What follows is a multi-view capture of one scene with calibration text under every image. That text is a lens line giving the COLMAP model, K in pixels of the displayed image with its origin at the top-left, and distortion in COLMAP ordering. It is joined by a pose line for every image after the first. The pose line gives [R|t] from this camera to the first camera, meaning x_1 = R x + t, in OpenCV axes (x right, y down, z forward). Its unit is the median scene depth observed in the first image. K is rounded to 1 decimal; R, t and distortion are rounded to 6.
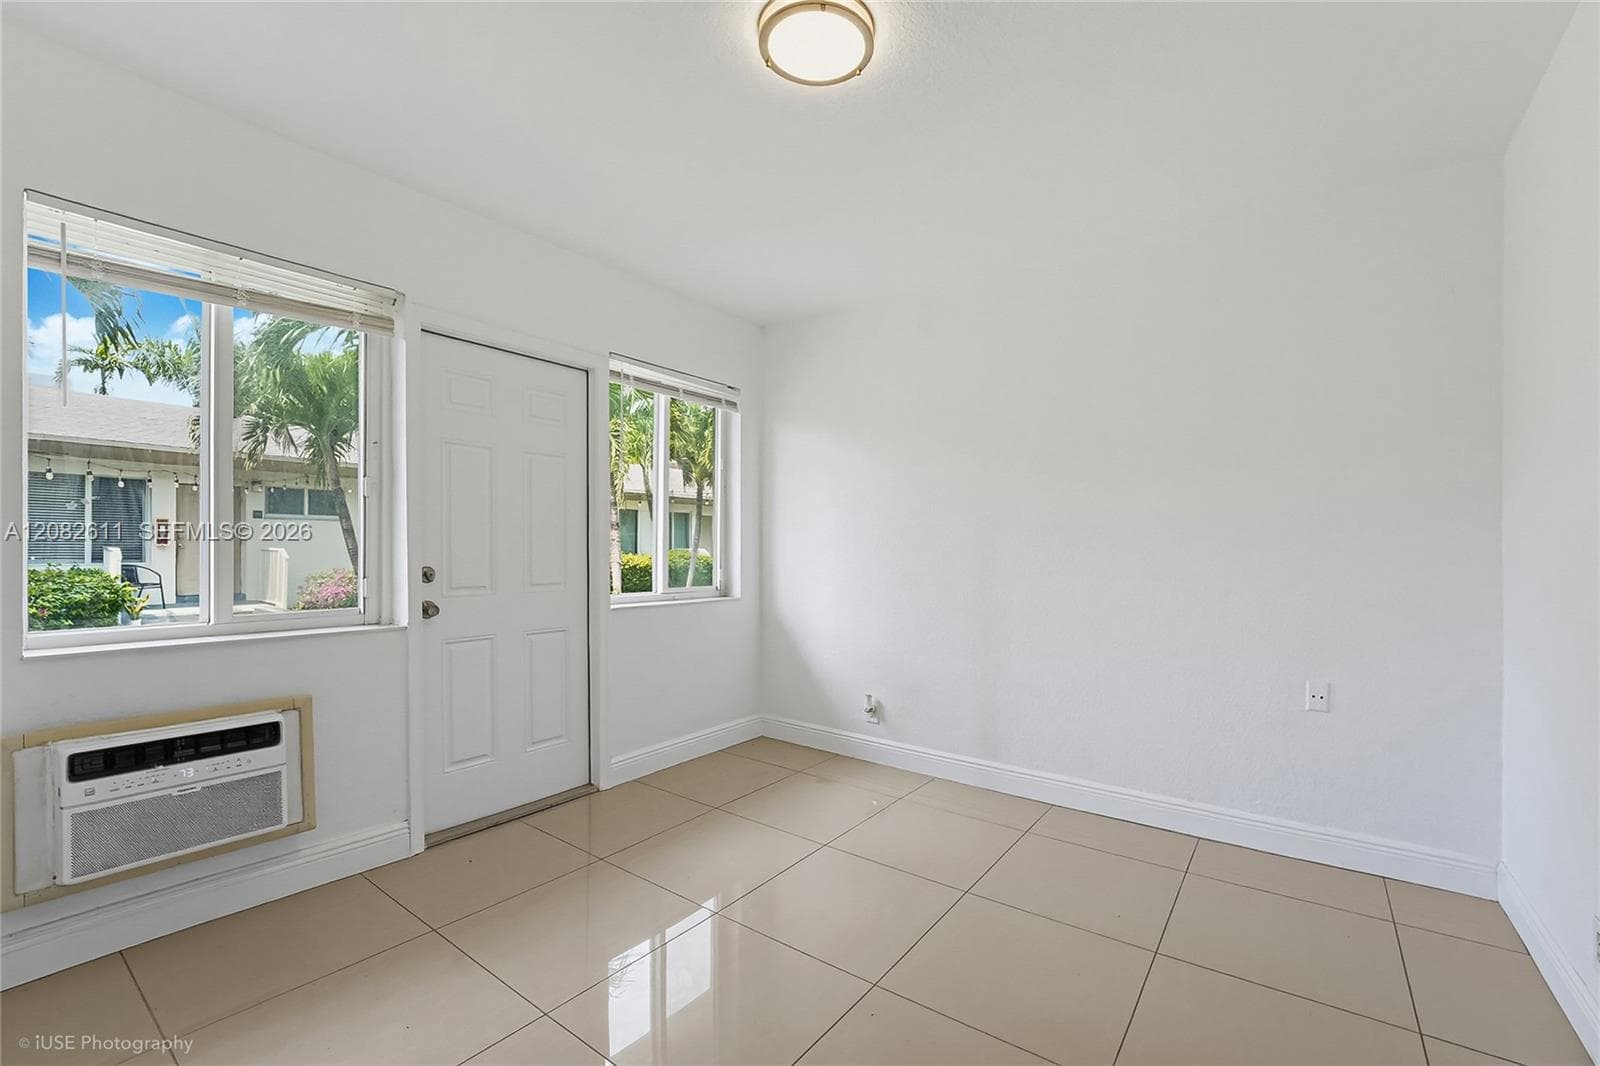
lens RADIAL K [[688.8, 0, 800.0], [0, 688.8, 533.0], [0, 0, 1]] dist [-0.015439, -0.000035]
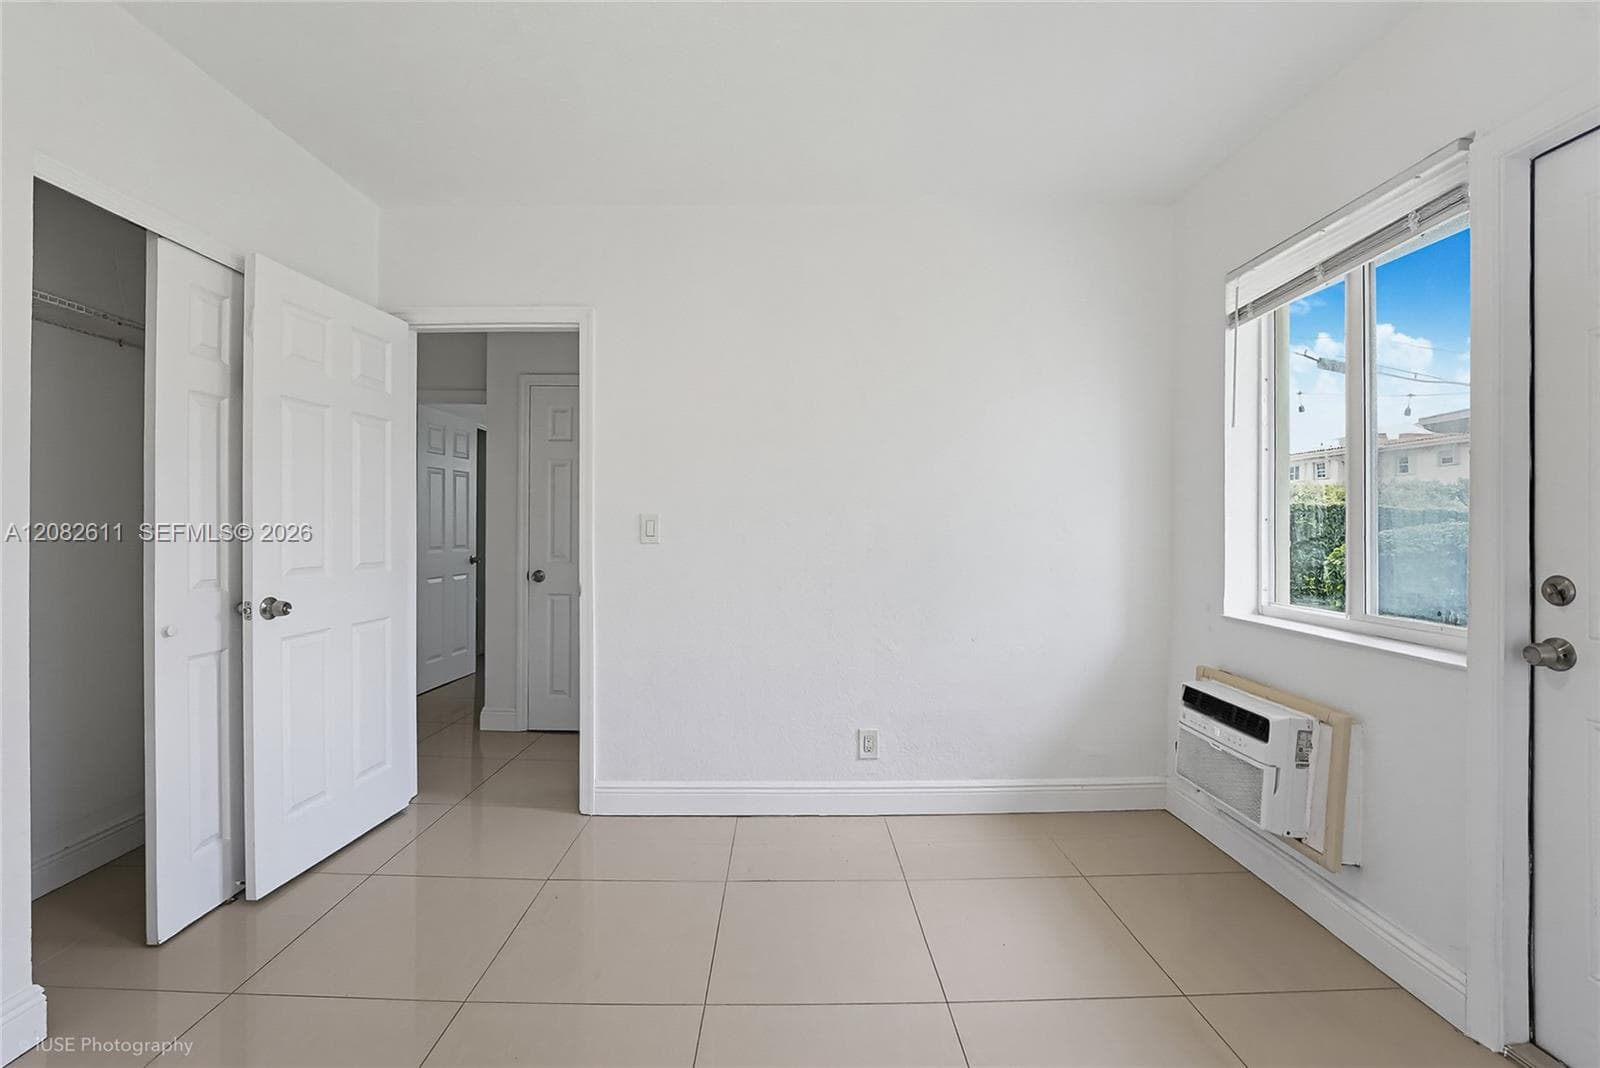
lens RADIAL K [[688.8, 0, 800.0], [0, 688.8, 534.0], [0, 0, 1]] dist [-0.015439, -0.000035]
pose [[-0.792240, -0.002613, -0.610204, 0.367810], [0.006252, 0.999904, -0.012399, 0.026138], [0.610178, -0.013638, -0.792147, 1.469976]]
